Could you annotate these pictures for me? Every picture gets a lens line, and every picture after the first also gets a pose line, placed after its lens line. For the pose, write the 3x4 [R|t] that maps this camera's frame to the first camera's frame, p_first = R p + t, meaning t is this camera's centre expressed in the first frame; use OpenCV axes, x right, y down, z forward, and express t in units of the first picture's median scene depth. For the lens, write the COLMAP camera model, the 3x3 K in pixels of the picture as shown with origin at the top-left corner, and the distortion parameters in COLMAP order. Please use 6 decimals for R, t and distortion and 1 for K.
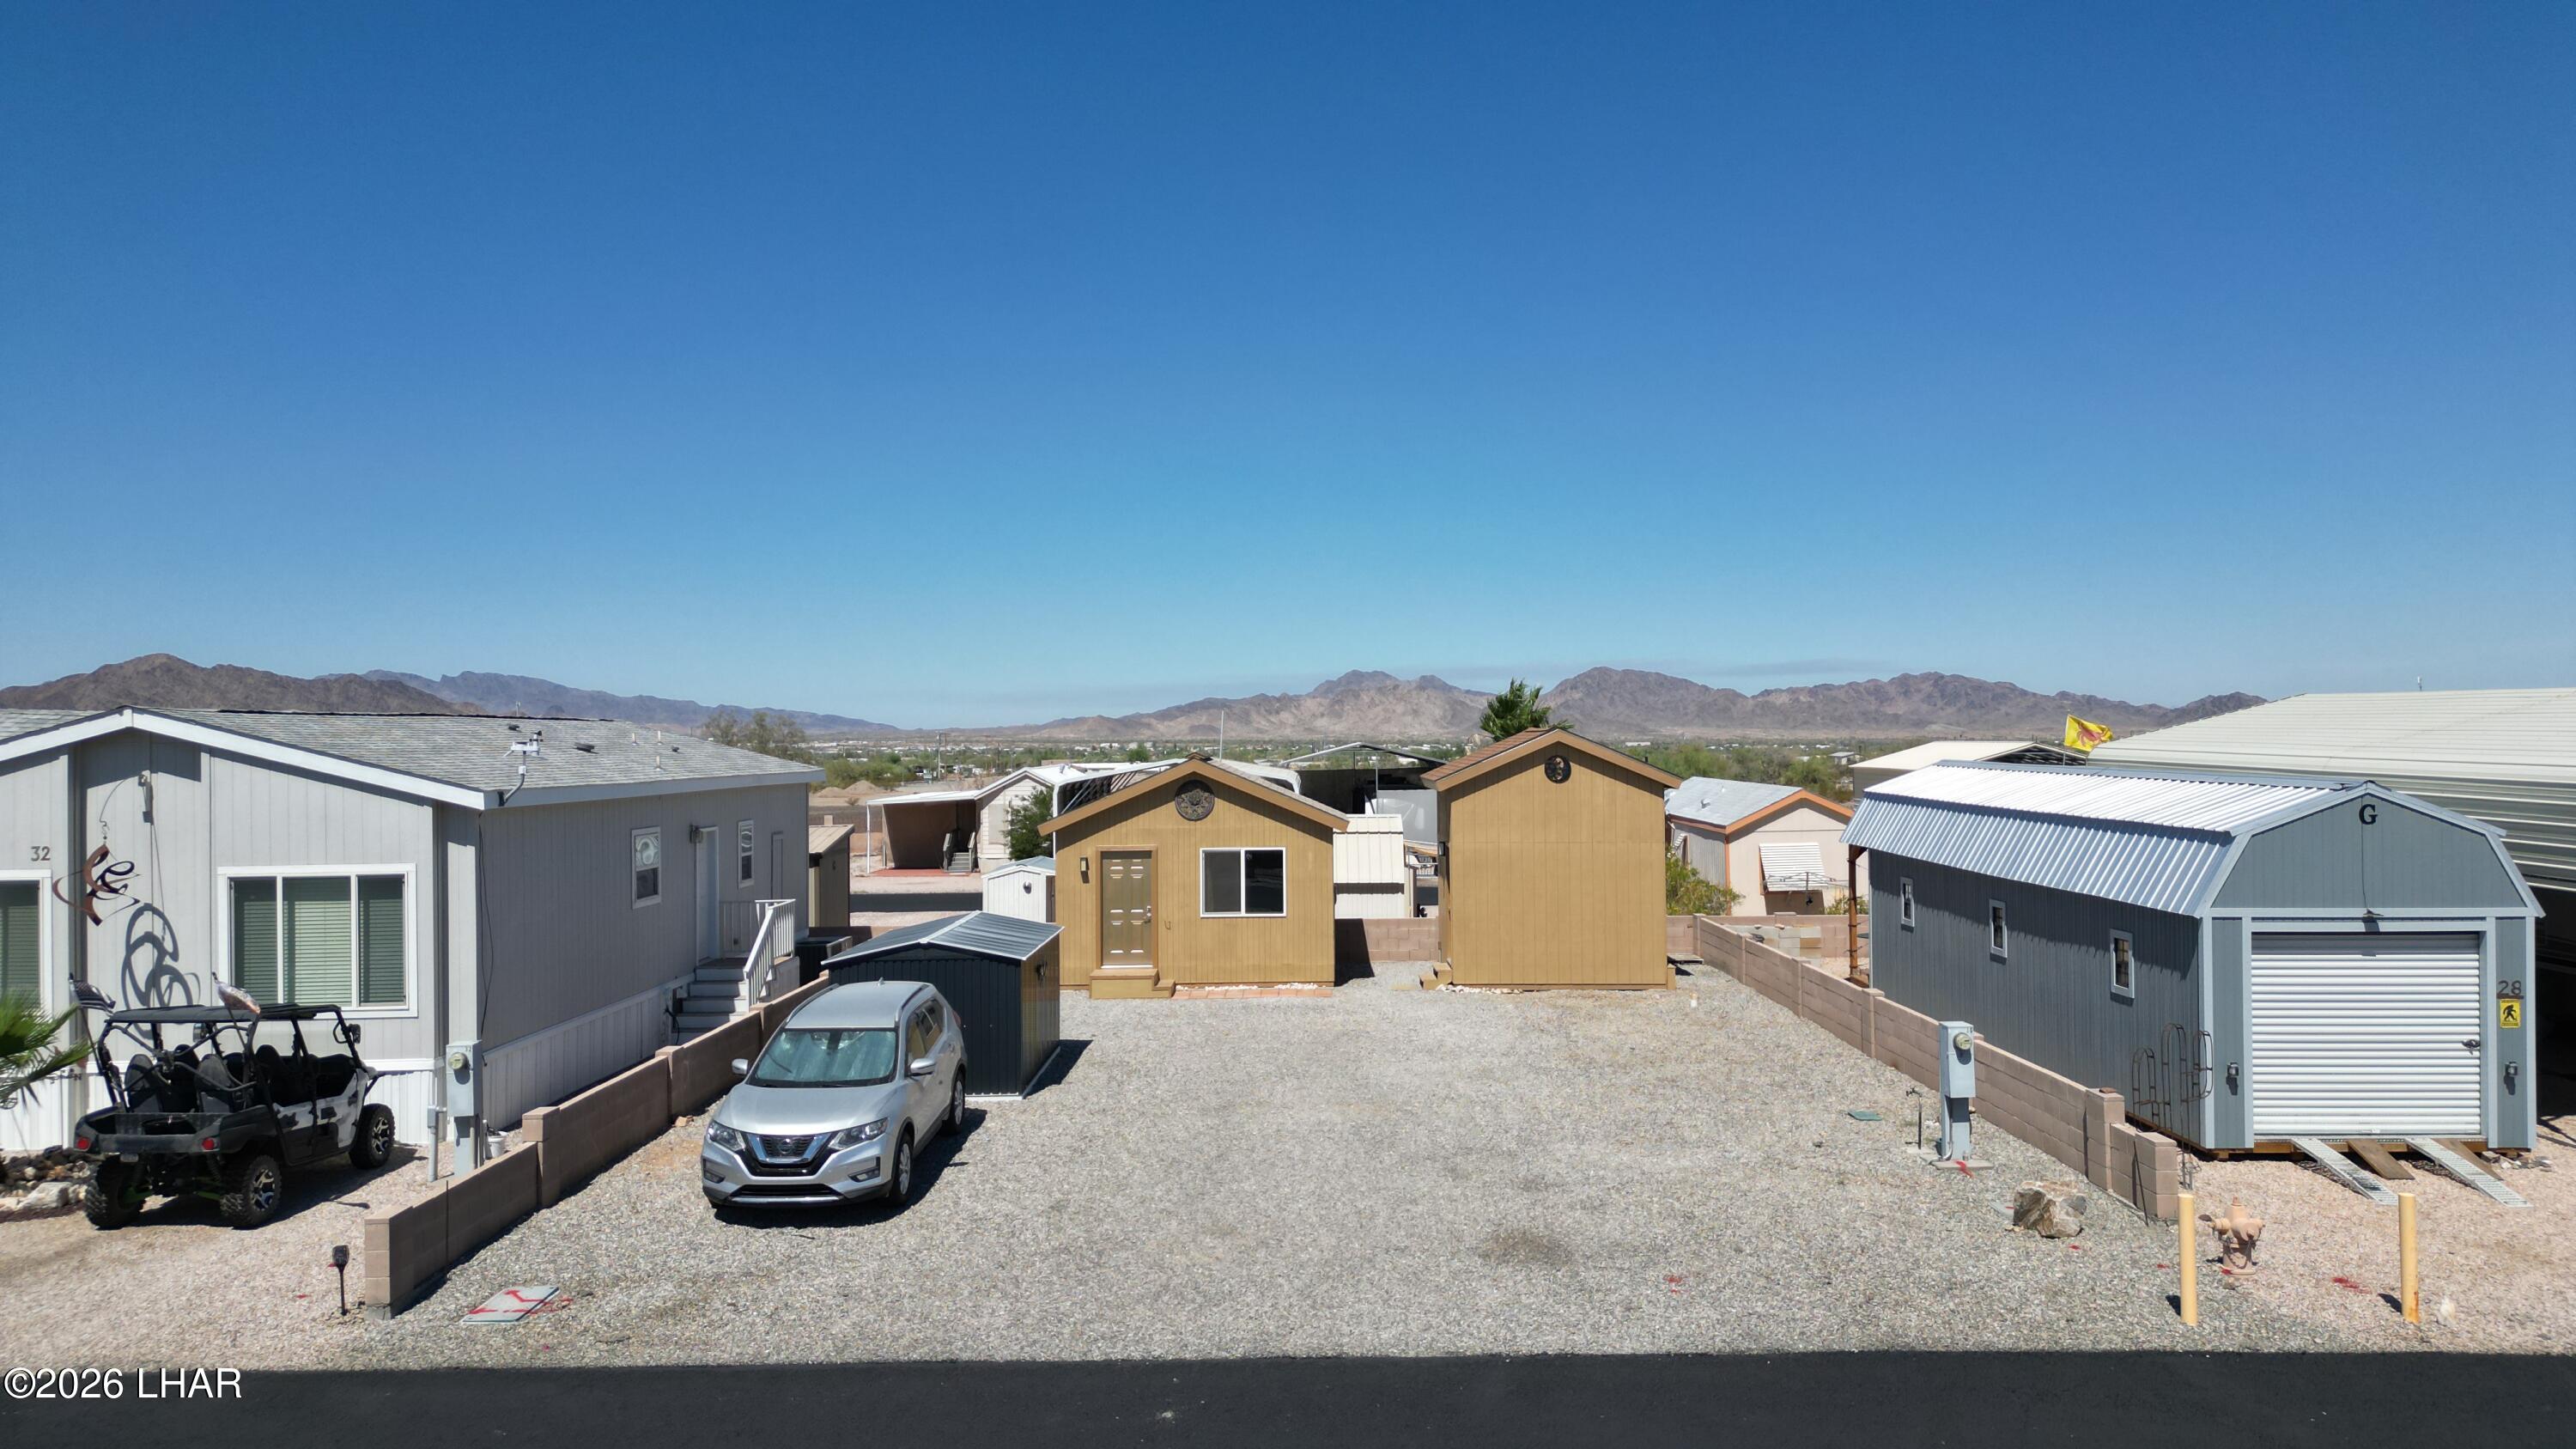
lens RADIAL K [[1799.8, 0, 1300.6], [0, 1799.8, 674.5], [0, 0, 1]] dist [0.078654, -0.097981]
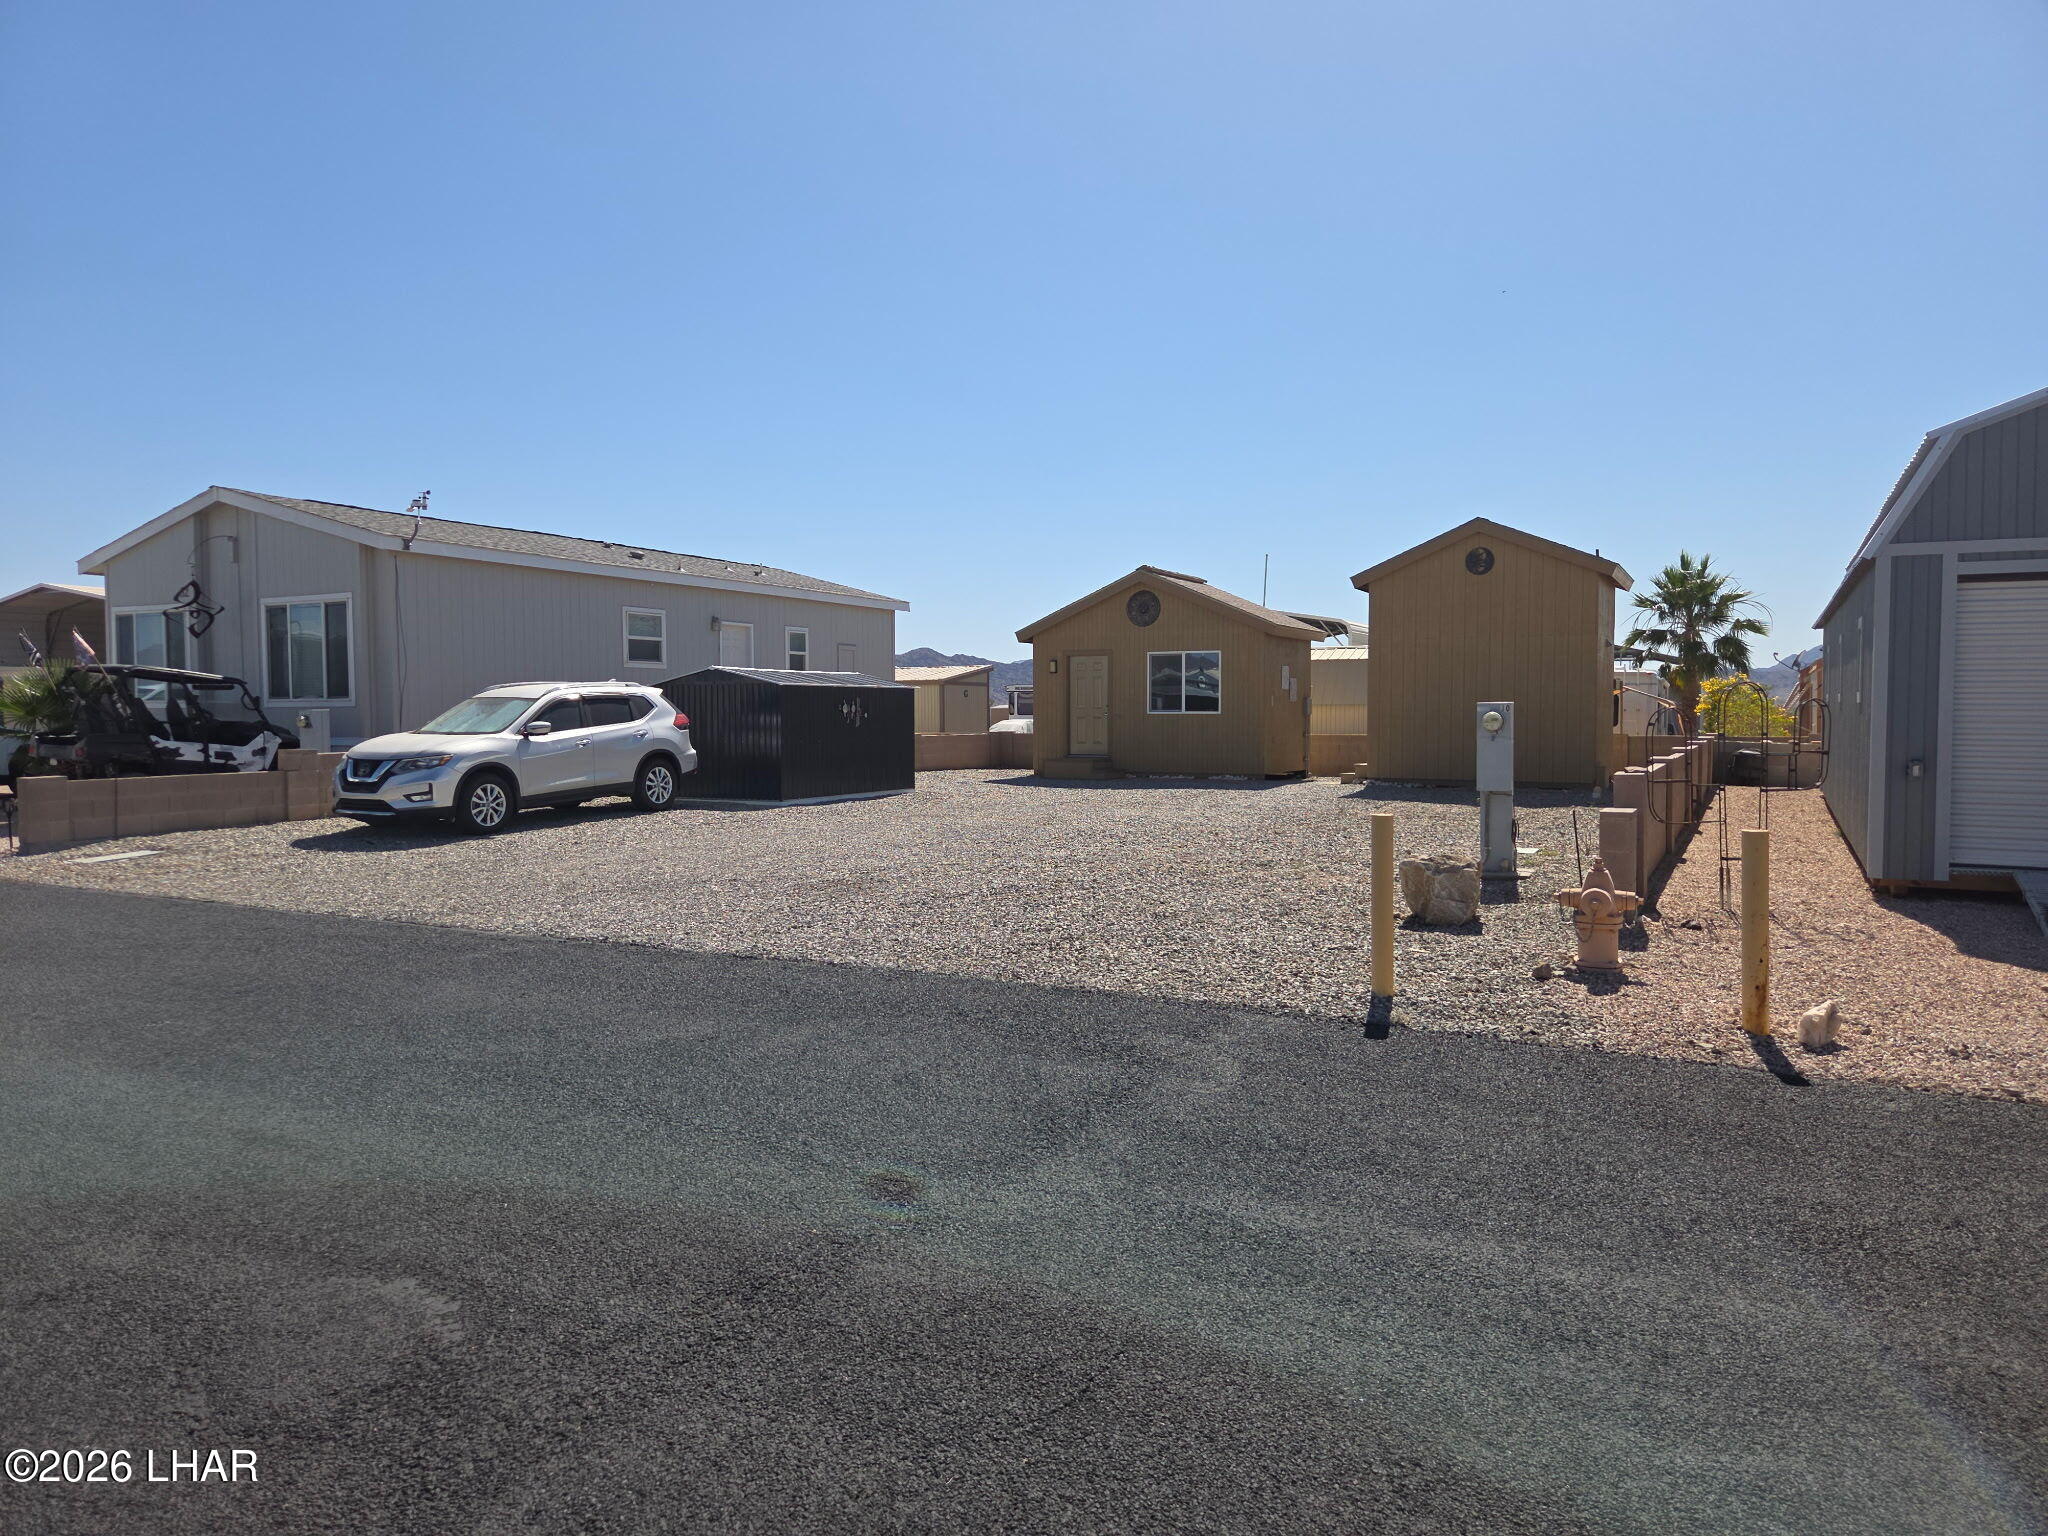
lens RADIAL K [[1360.6, 0, 1024.0], [0, 1360.6, 768.0], [0, 0, 1]] dist [0.023394, 0.000476]
pose [[0.884960, 0.028126, -0.464817, 0.343071], [0.009293, 0.996909, 0.078016, 0.128850], [0.465574, -0.073360, 0.881963, 0.277103]]
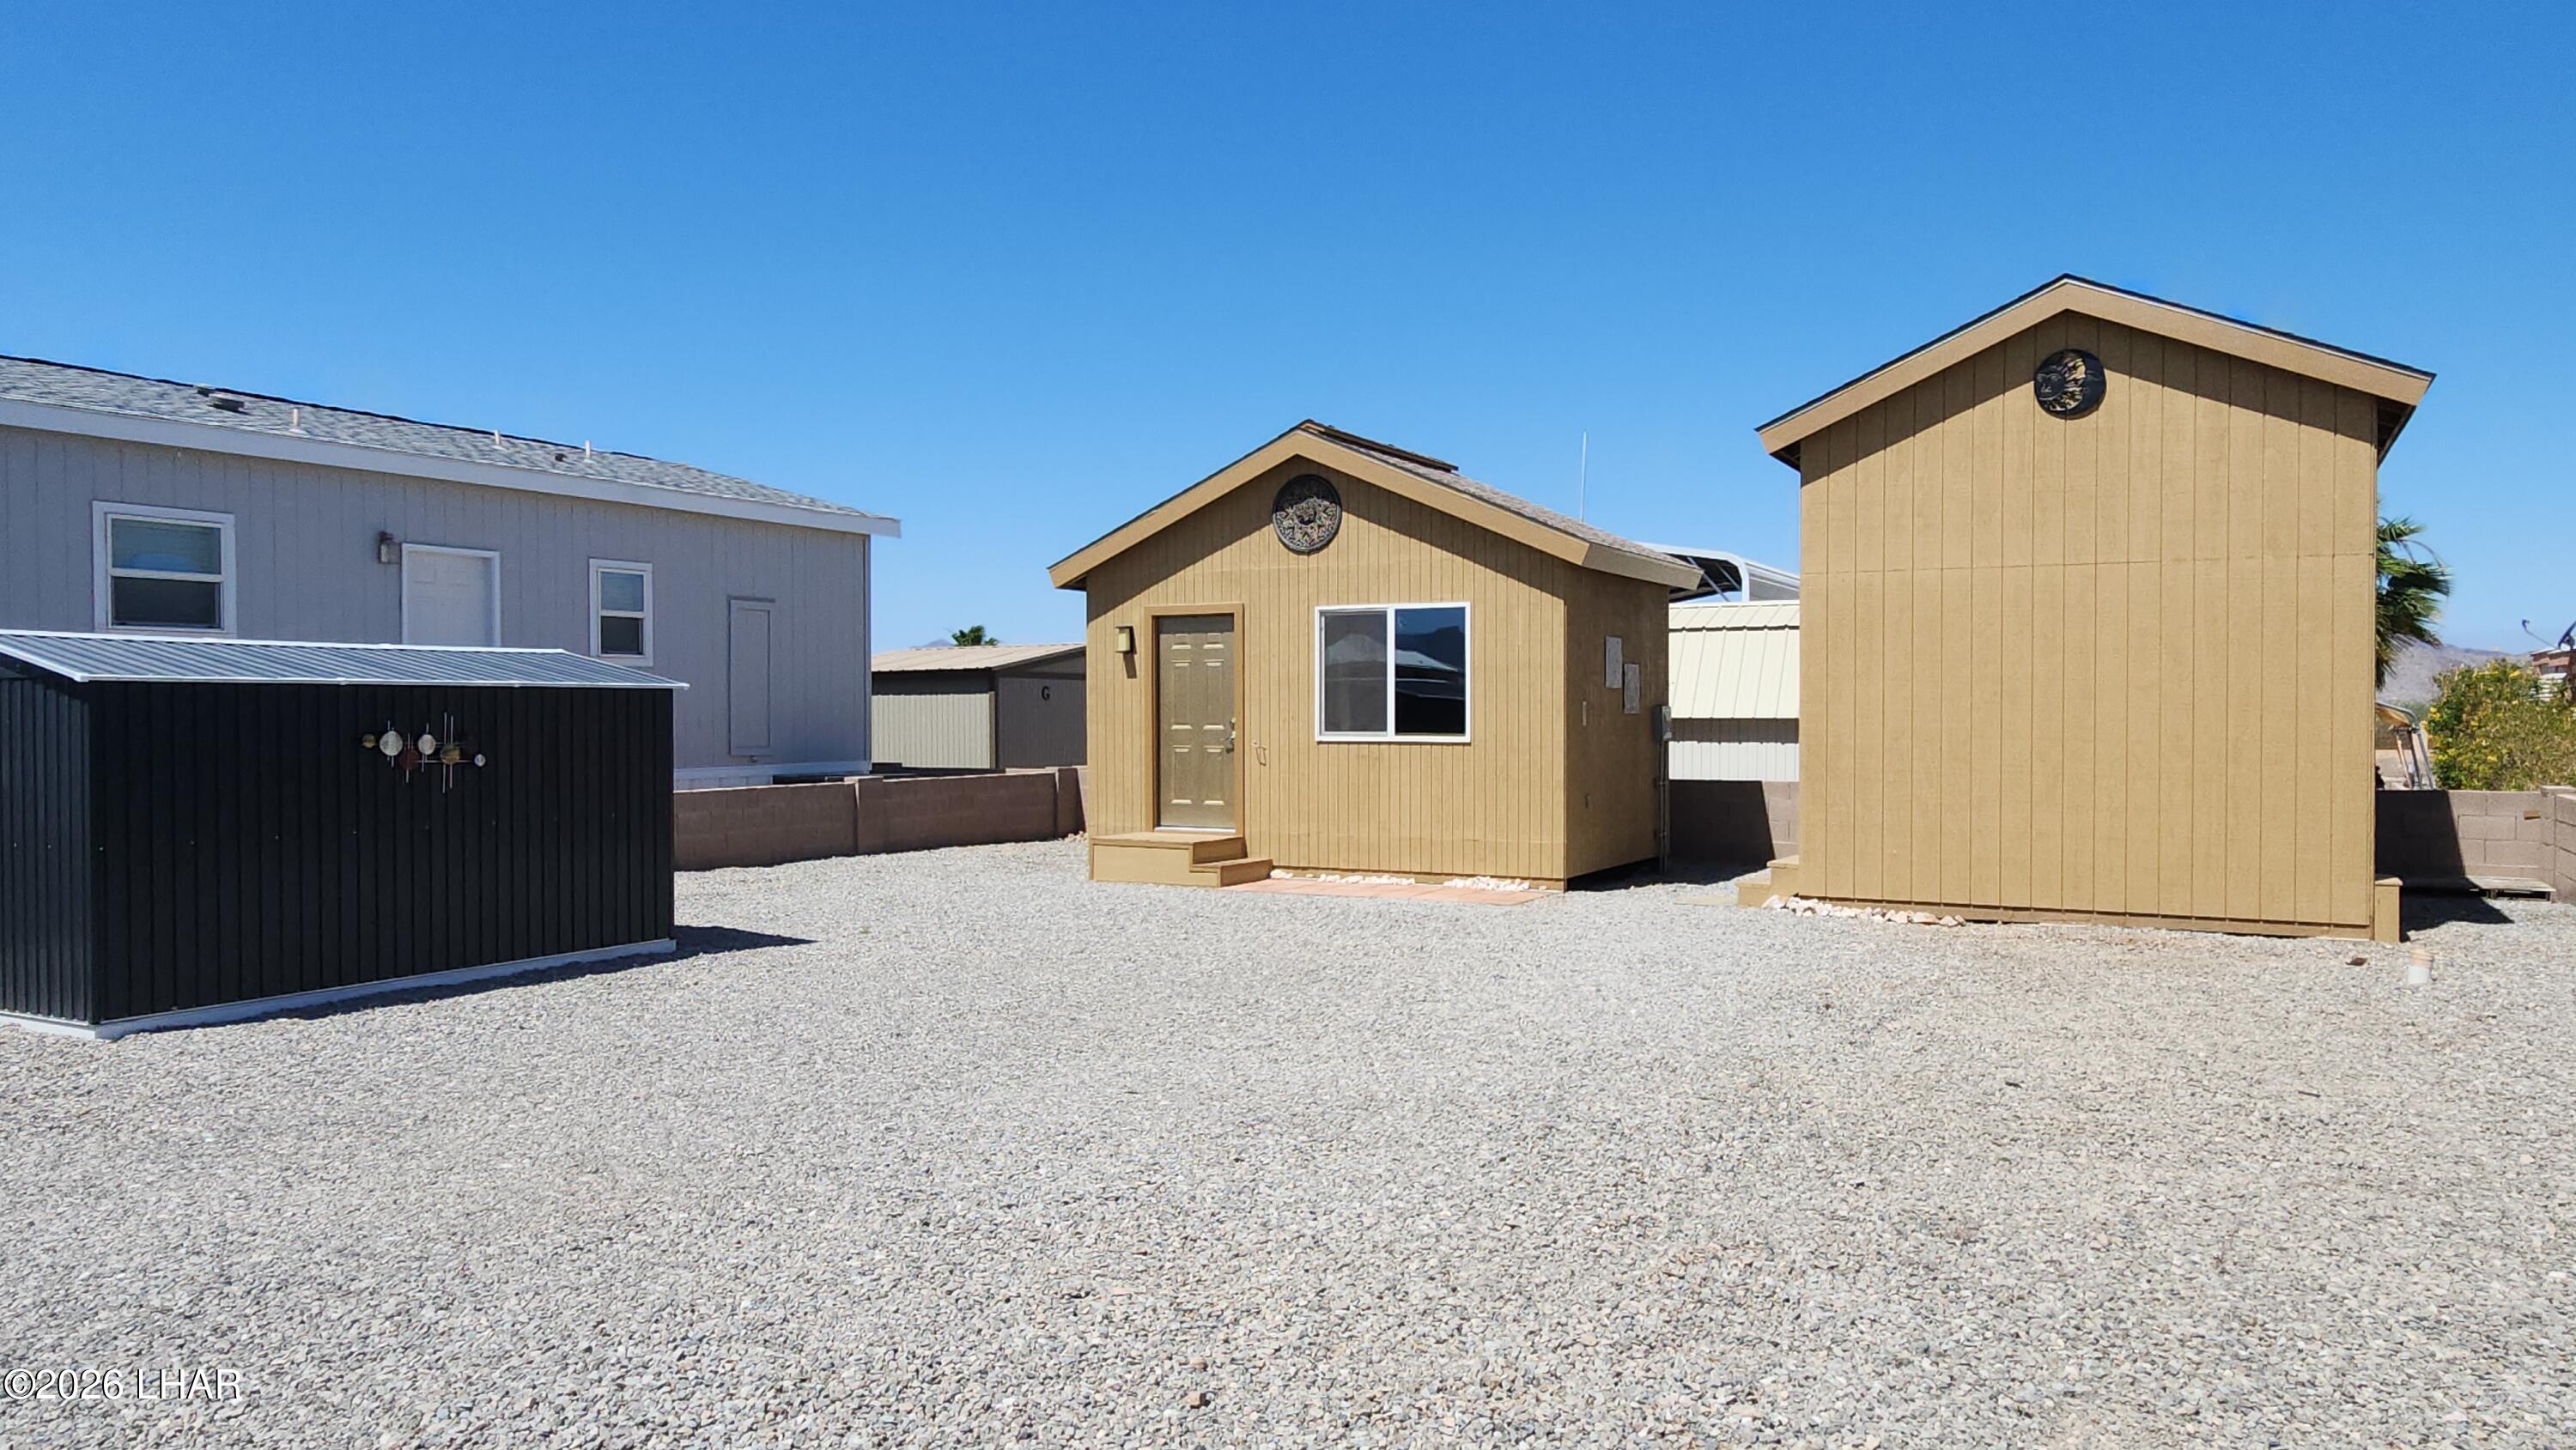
lens RADIAL K [[1745.1, 0, 1273.4], [0, 1745.1, 732.2], [0, 0, 1]] dist [0.000457, 0.003043]
pose [[0.872967, 0.013383, -0.487596, 0.224251], [0.011997, 0.998732, 0.048889, 0.137048], [0.487632, -0.048528, 0.871699, 0.713619]]
